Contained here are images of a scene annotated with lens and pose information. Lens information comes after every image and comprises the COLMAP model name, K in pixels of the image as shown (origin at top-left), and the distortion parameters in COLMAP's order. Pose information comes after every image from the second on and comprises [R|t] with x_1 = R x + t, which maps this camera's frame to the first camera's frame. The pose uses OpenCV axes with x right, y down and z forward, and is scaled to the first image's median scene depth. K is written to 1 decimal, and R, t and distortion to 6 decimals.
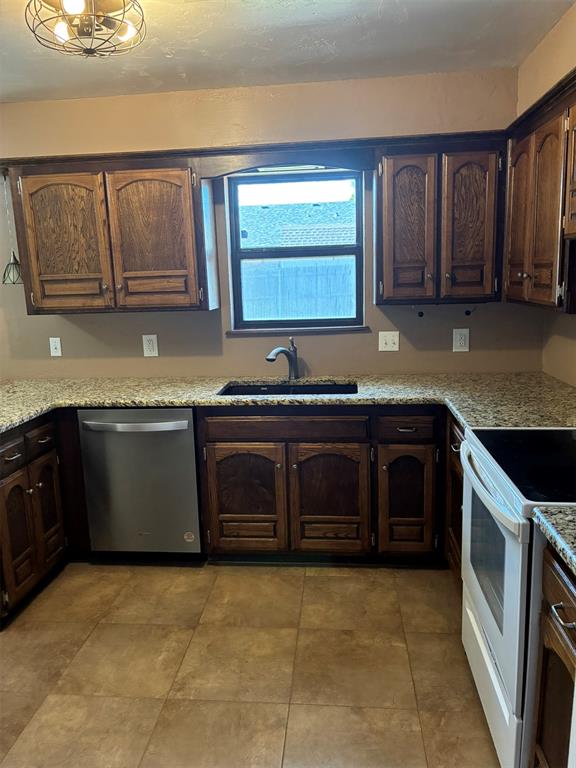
lens RADIAL K [[582.1, 0, 288.0], [0, 582.1, 384.0], [0, 0, 1]] dist [0.109042, -0.138850]
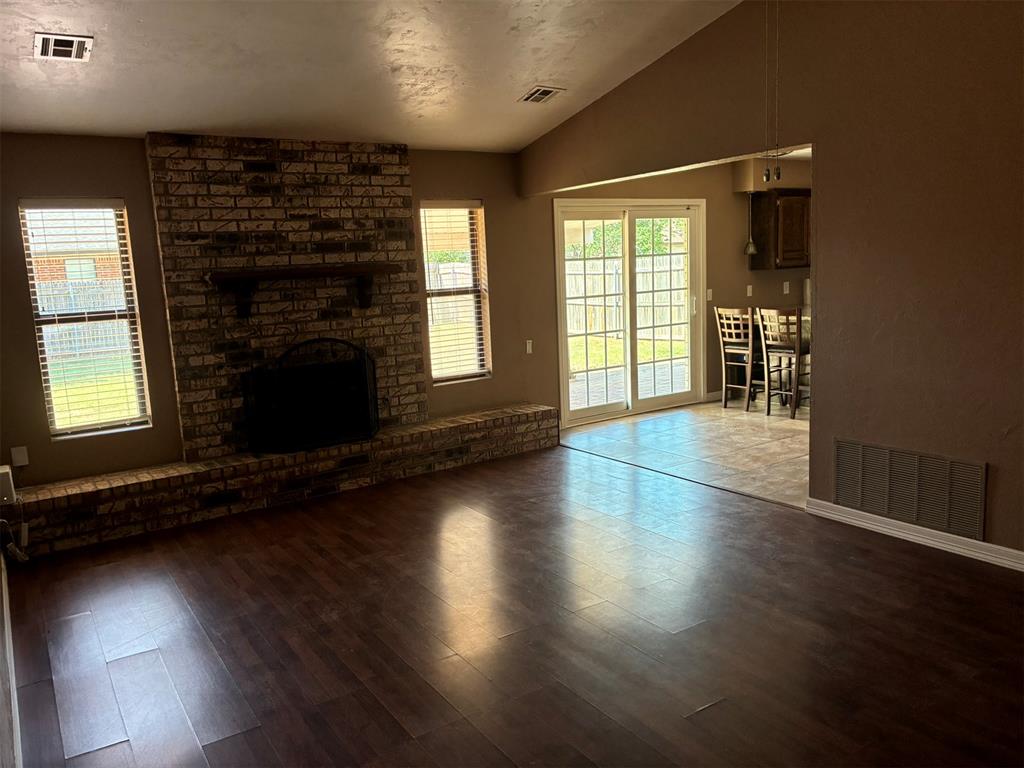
lens RADIAL K [[776.1, 0, 512.0], [0, 776.1, 384.0], [0, 0, 1]] dist [0.109042, -0.138850]
pose [[0.775026, -0.104443, 0.623239, -3.252811], [0.139435, 0.990203, -0.007455, 0.175992], [-0.616354, 0.092680, 0.781996, -0.483120]]
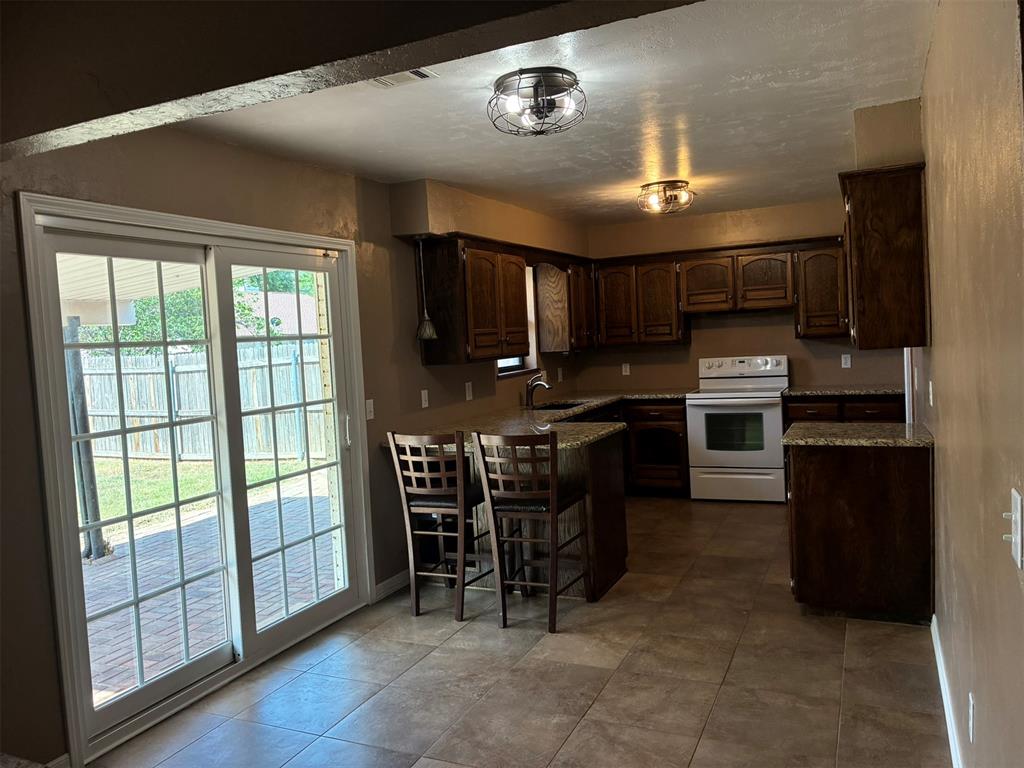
lens RADIAL K [[788.0, 0, 512.0], [0, 788.0, 384.0], [0, 0, 1]] dist [0.043141, 0.000665]
pose [[0.329310, -0.045546, 0.943123, -2.260836], [0.215256, 0.976156, -0.028020, -0.019716], [-0.919358, 0.212240, 0.331262, 0.508298]]
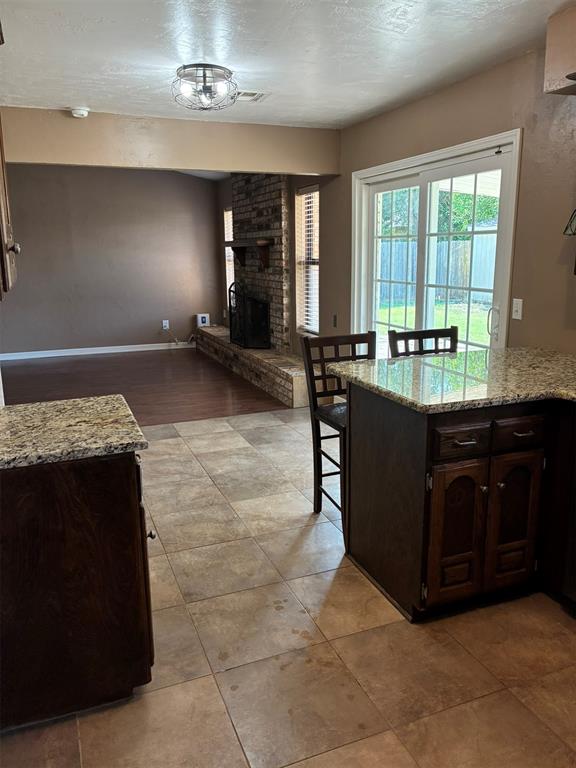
lens RADIAL K [[582.1, 0, 288.0], [0, 582.1, 384.0], [0, 0, 1]] dist [0.109042, -0.138850]
pose [[0.458306, 0.223725, -0.860176, 0.112343], [-0.166082, 0.972311, 0.164401, -0.049655], [0.873139, 0.067514, 0.482773, 0.355526]]
